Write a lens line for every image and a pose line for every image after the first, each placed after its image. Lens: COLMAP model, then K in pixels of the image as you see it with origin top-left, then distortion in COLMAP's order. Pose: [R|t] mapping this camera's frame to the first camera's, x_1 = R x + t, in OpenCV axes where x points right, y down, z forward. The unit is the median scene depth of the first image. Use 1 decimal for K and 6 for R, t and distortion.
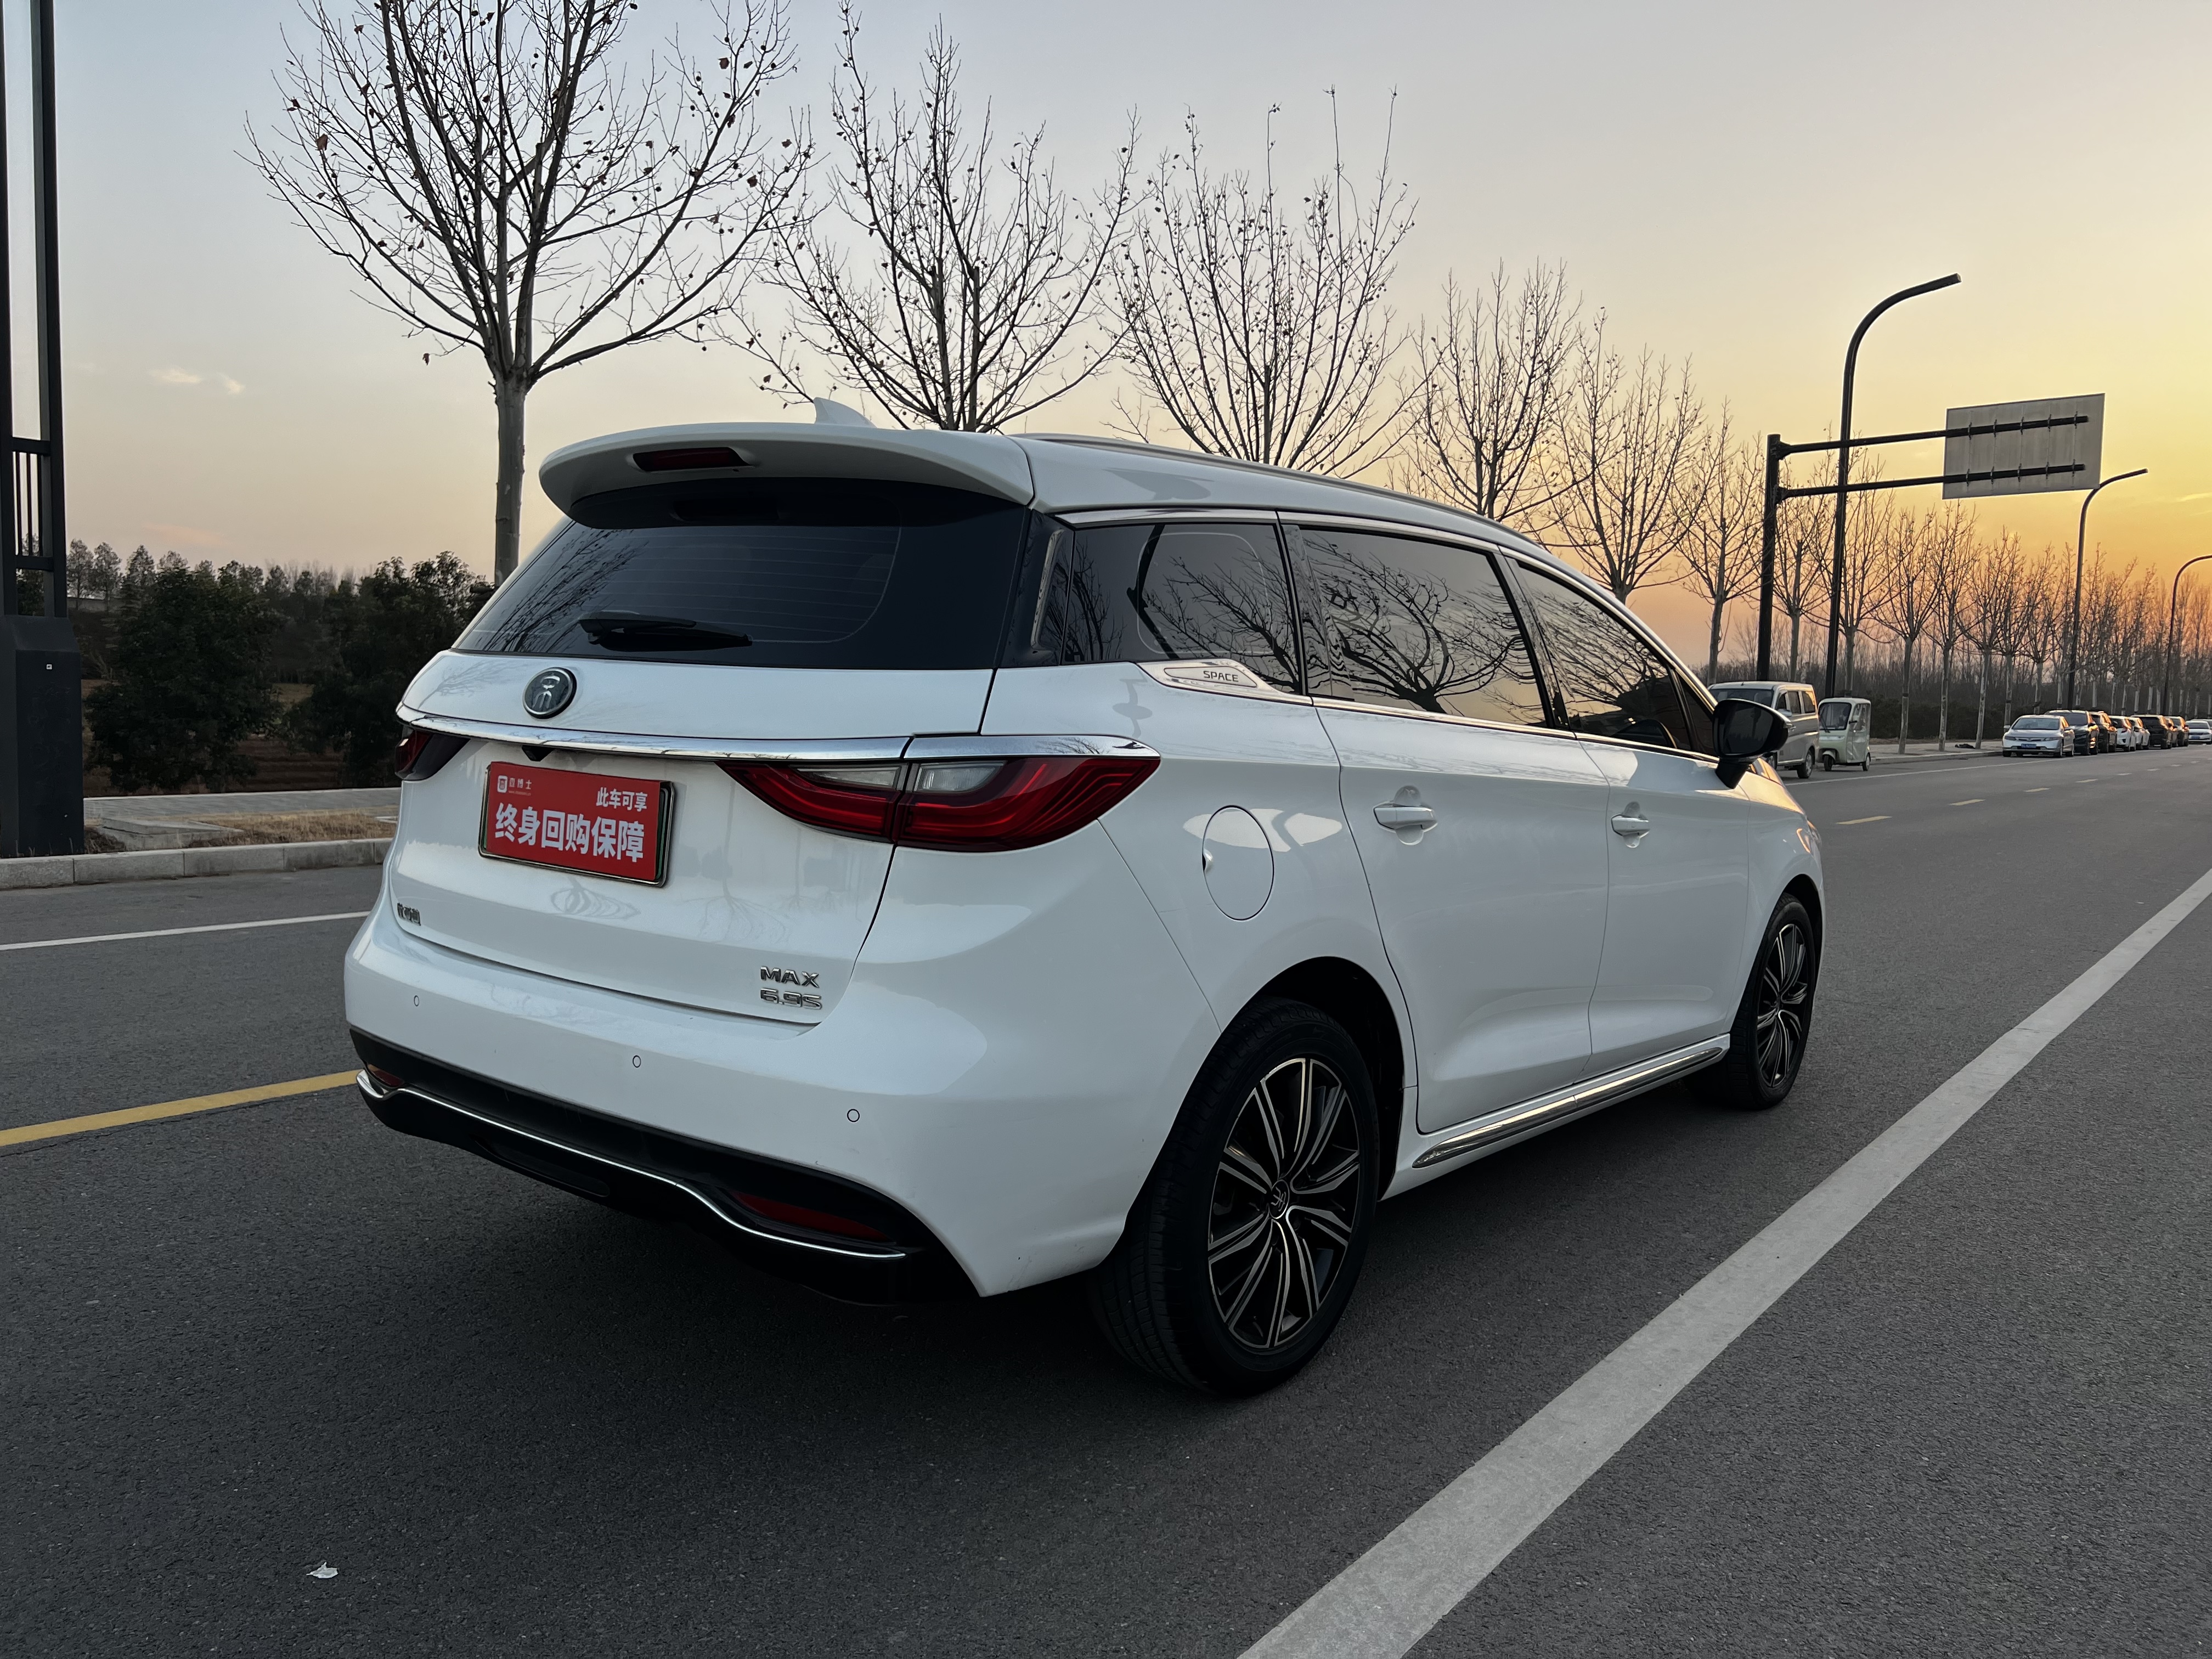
lens RADIAL K [[1642.8, 0, 1129.2], [0, 1642.8, 827.5], [0, 0, 1]] dist [0.053494, -0.070447]
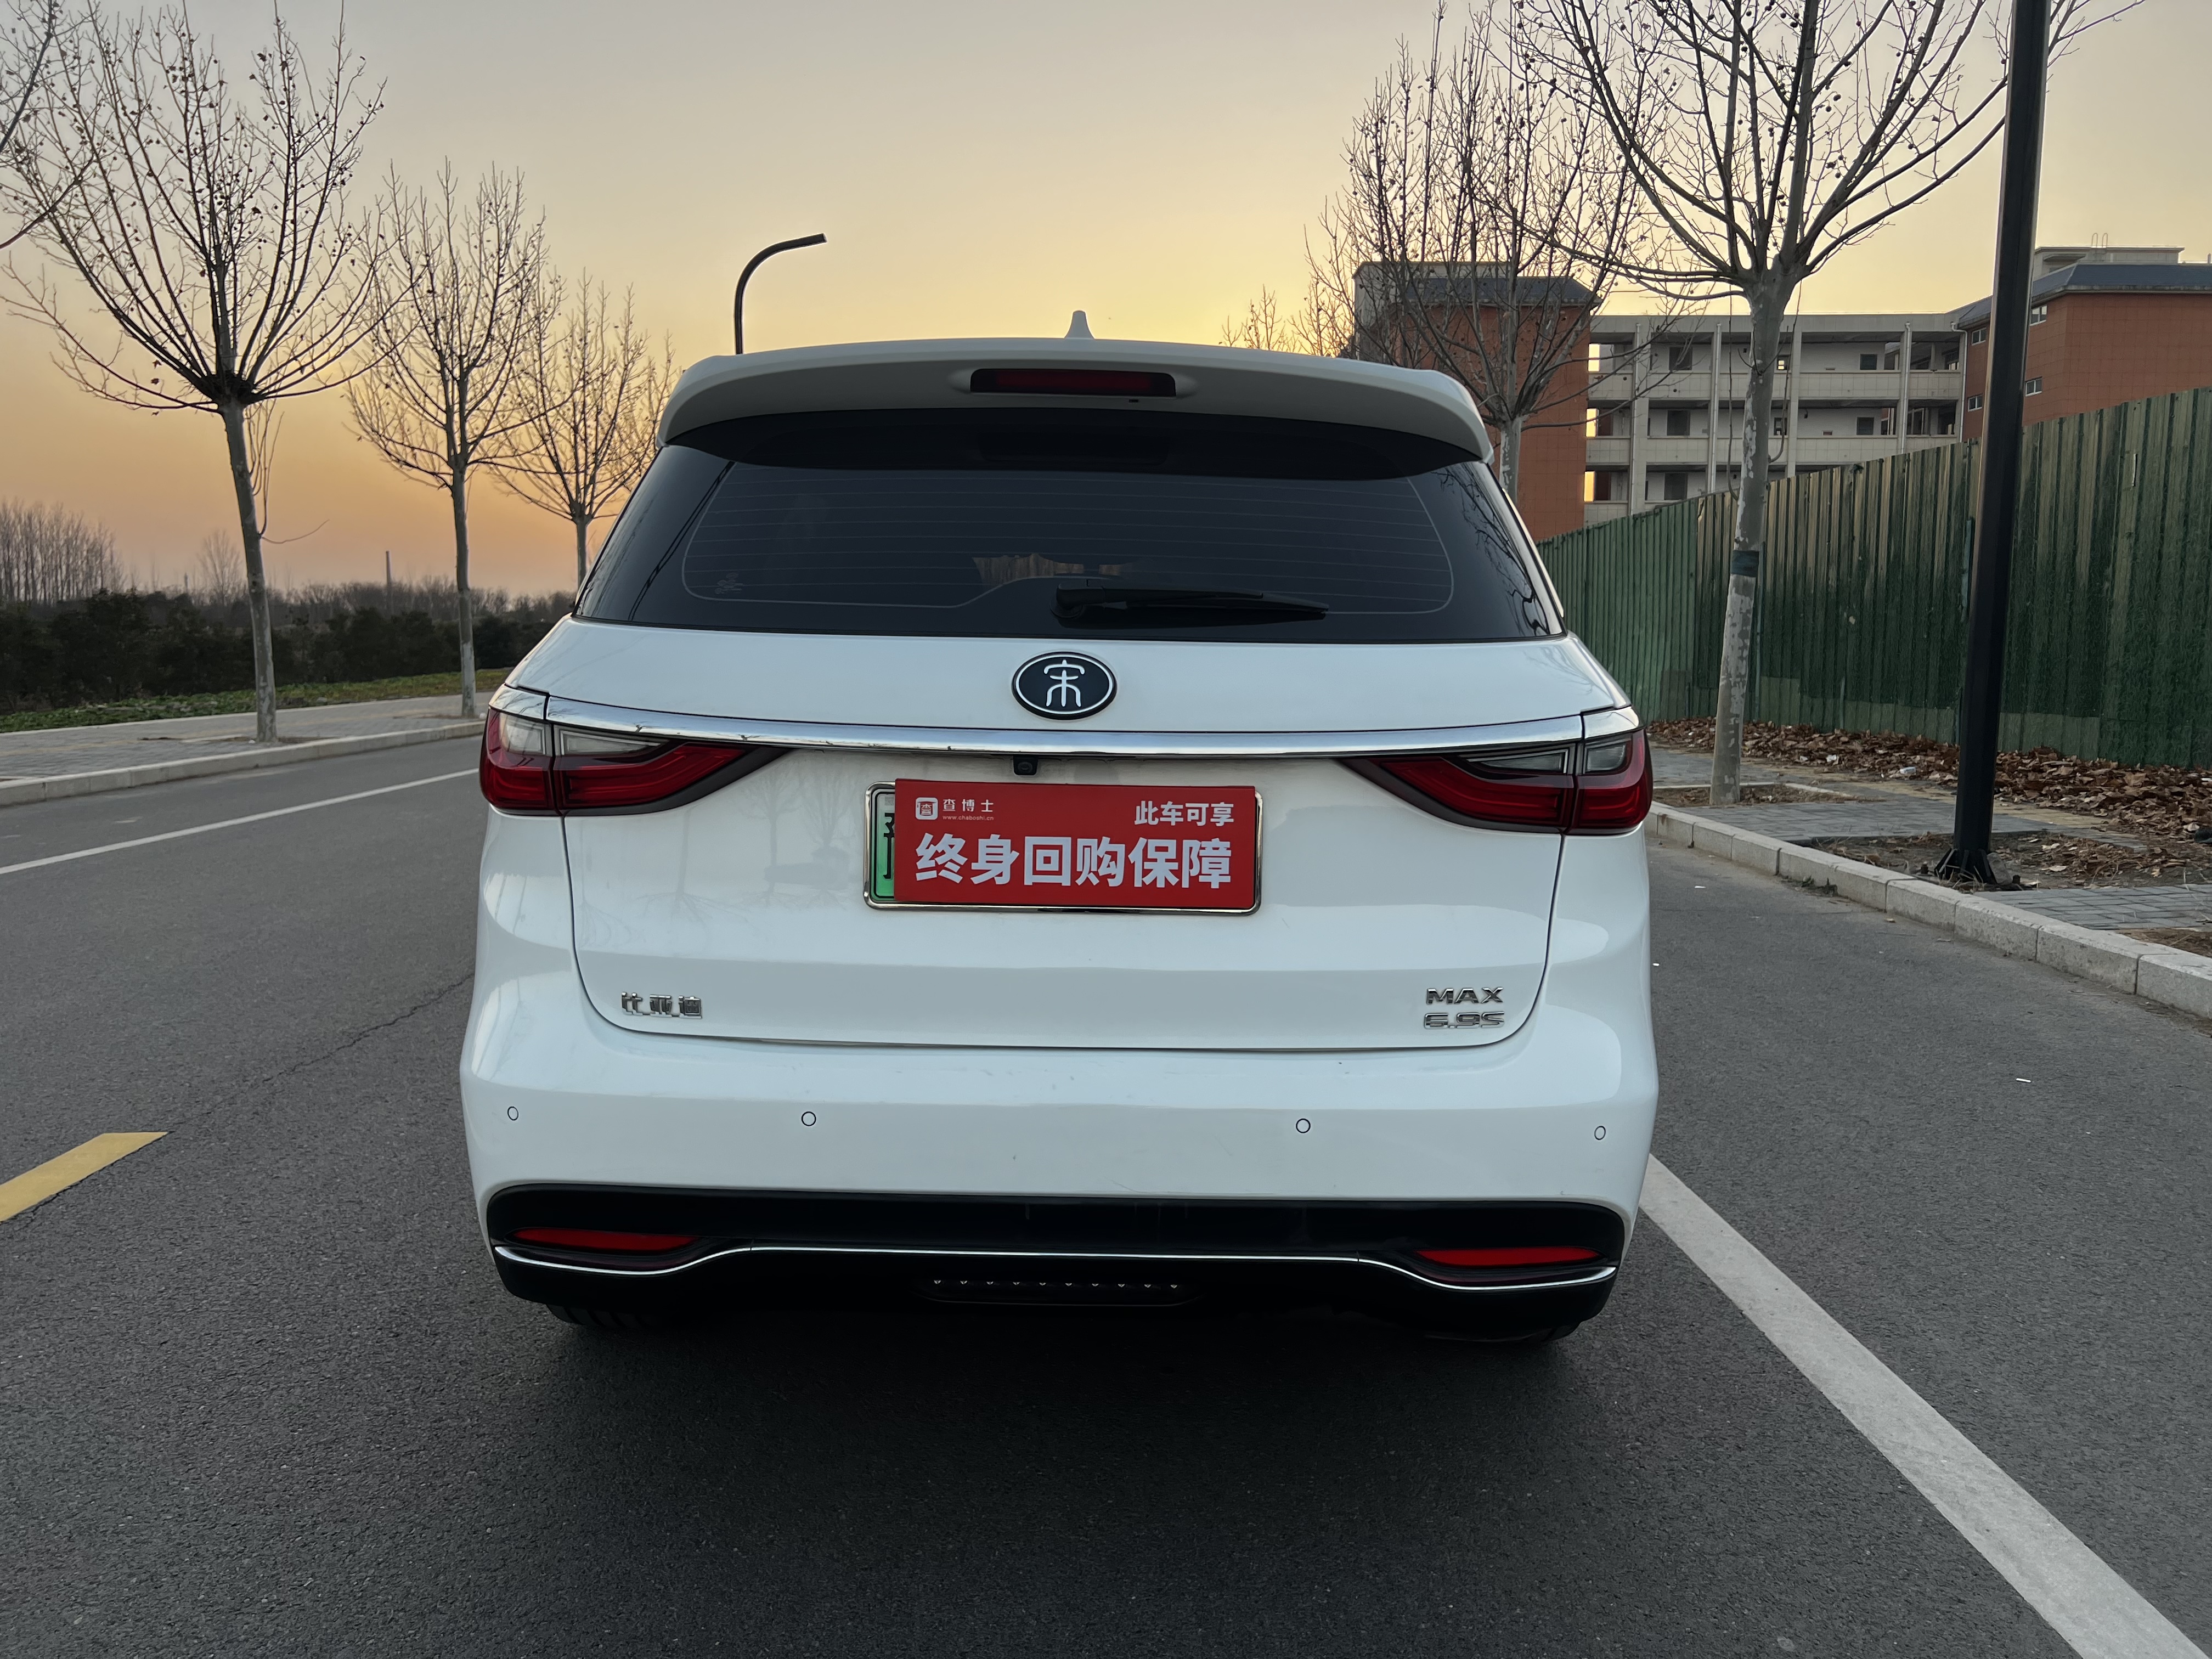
lens RADIAL K [[1642.8, 0, 1116.5], [0, 1642.8, 814.4], [0, 0, 1]] dist [0.053494, -0.070447]
pose [[0.789368, -0.089980, 0.607291, -0.800558], [0.068716, 0.995935, 0.058245, -0.063875], [-0.610063, -0.004246, 0.792342, 0.375438]]
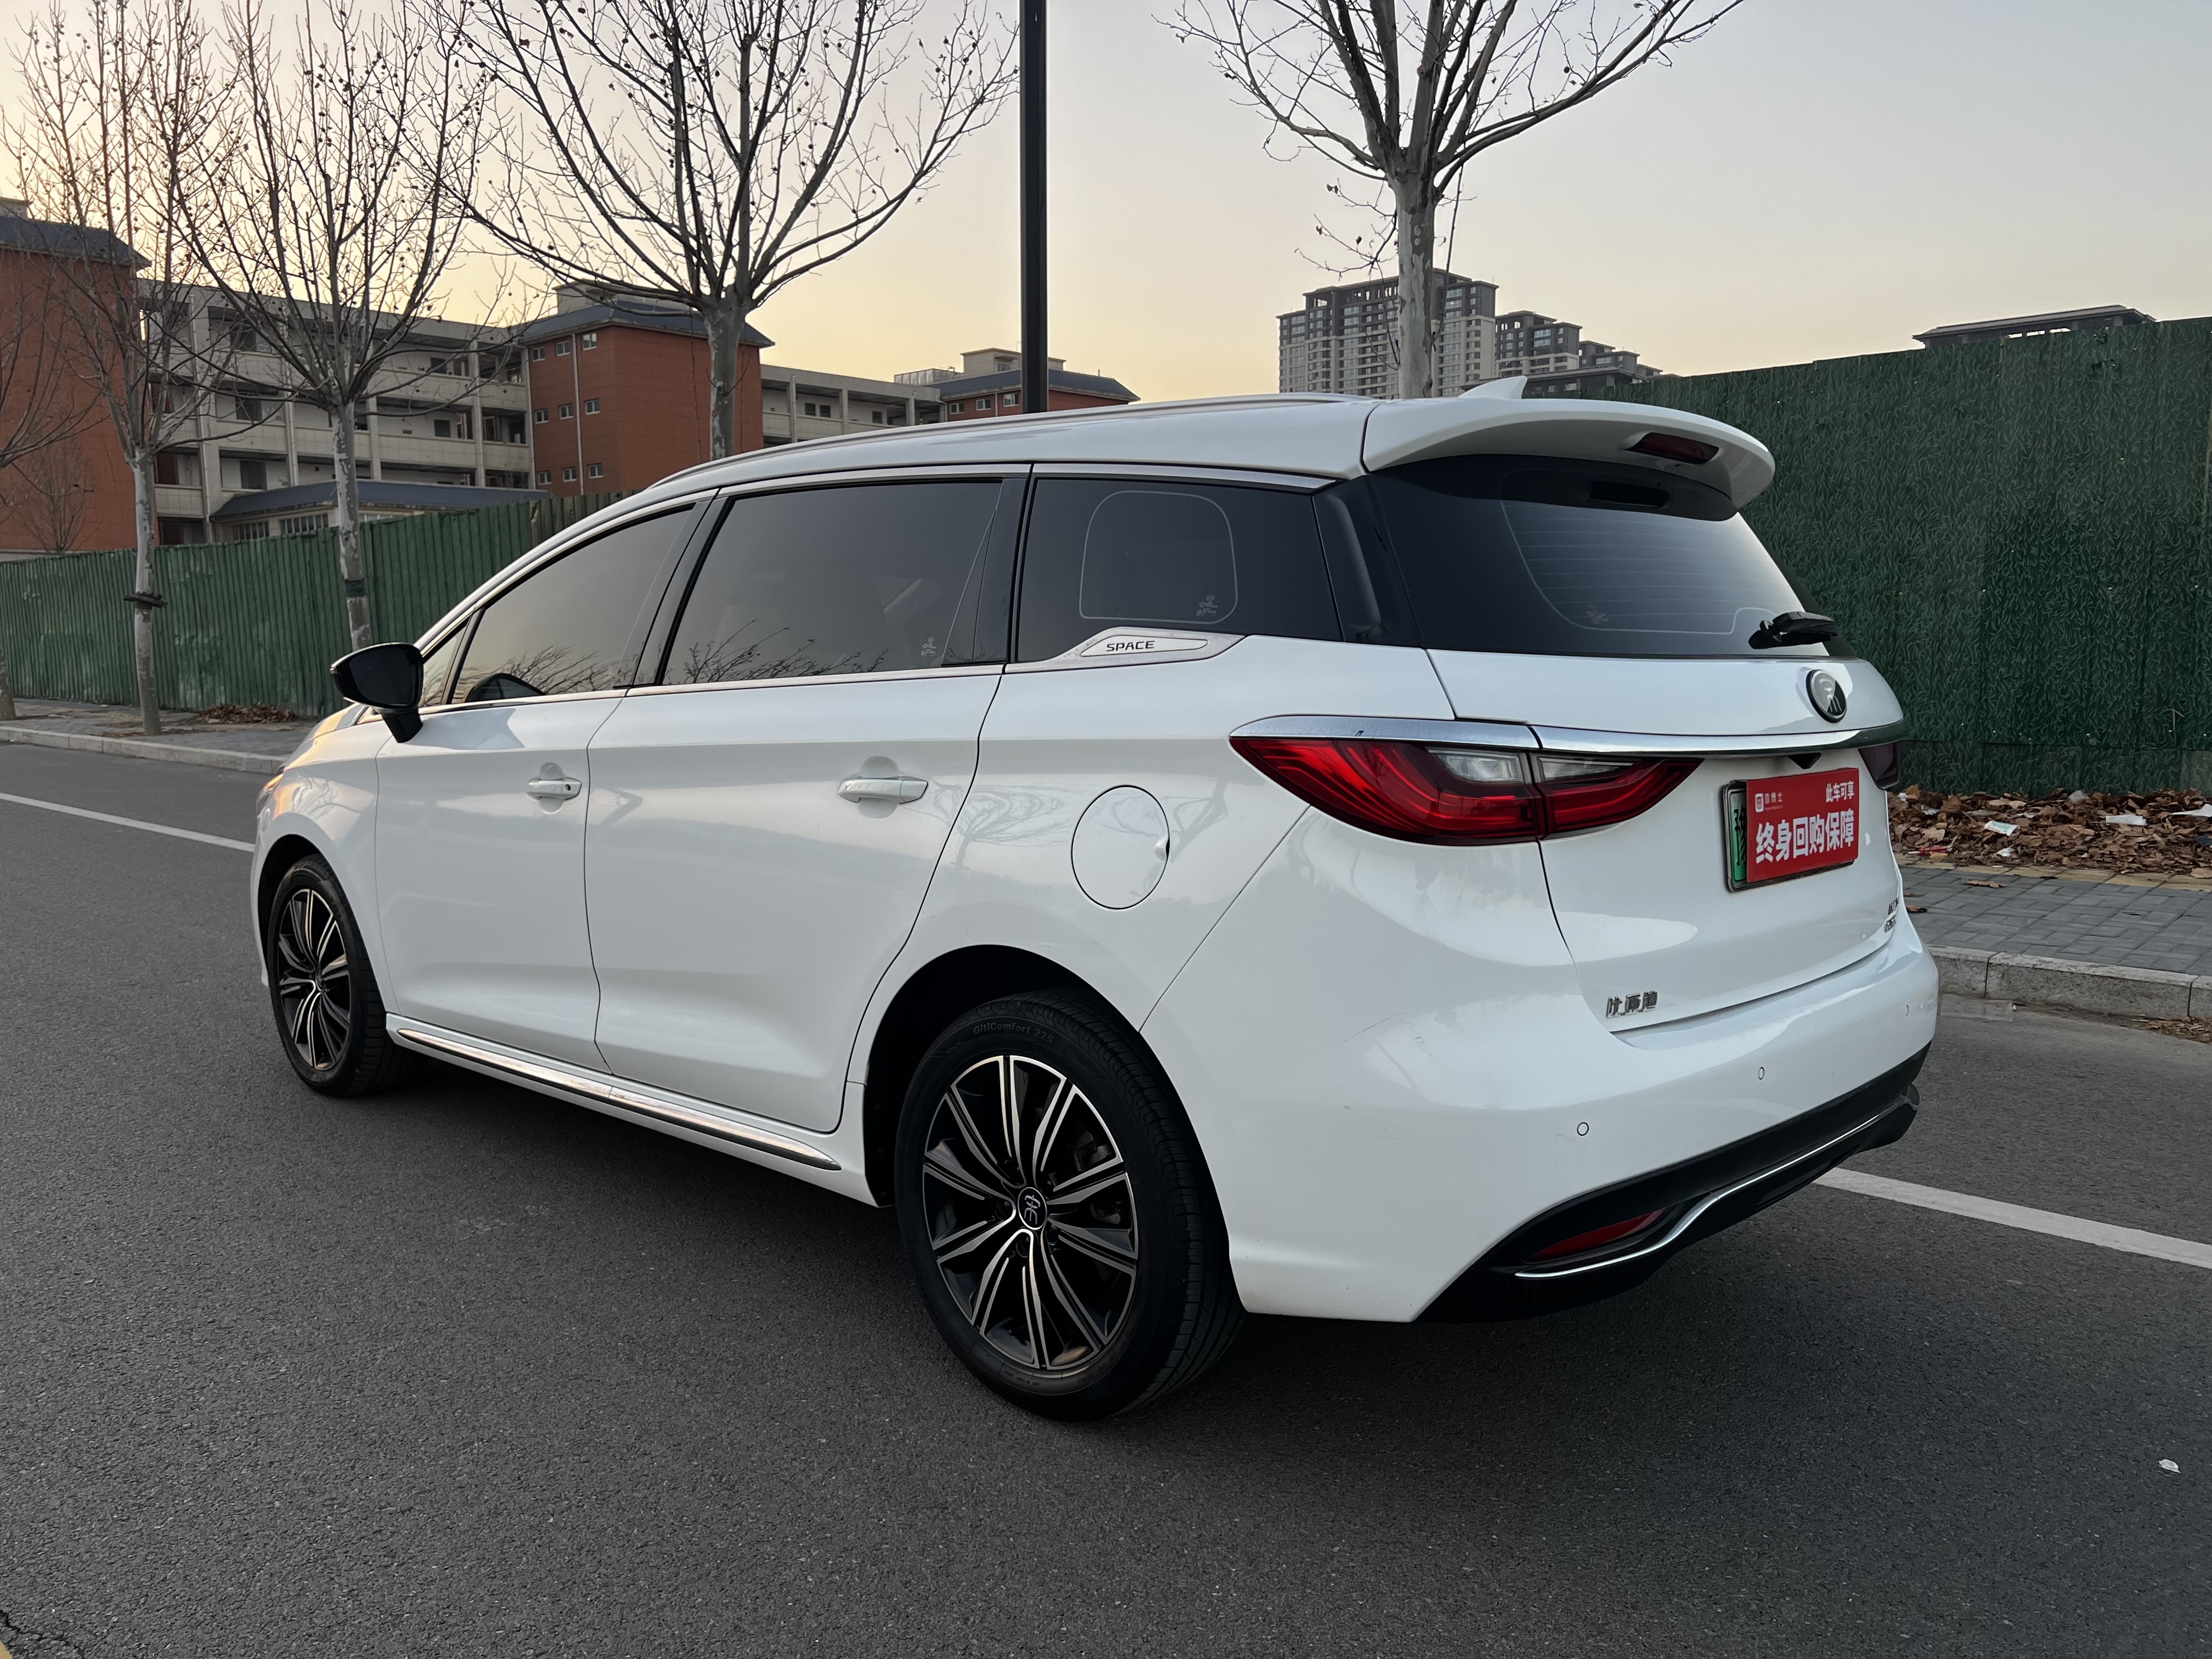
lens RADIAL K [[1642.8, 0, 1095.5], [0, 1642.8, 825.0], [0, 0, 1]] dist [0.053494, -0.070447]
pose [[0.110778, -0.139946, 0.983943, -1.373464], [0.086300, 0.987651, 0.130757, -0.171601], [-0.990091, 0.070429, 0.121487, 1.310962]]
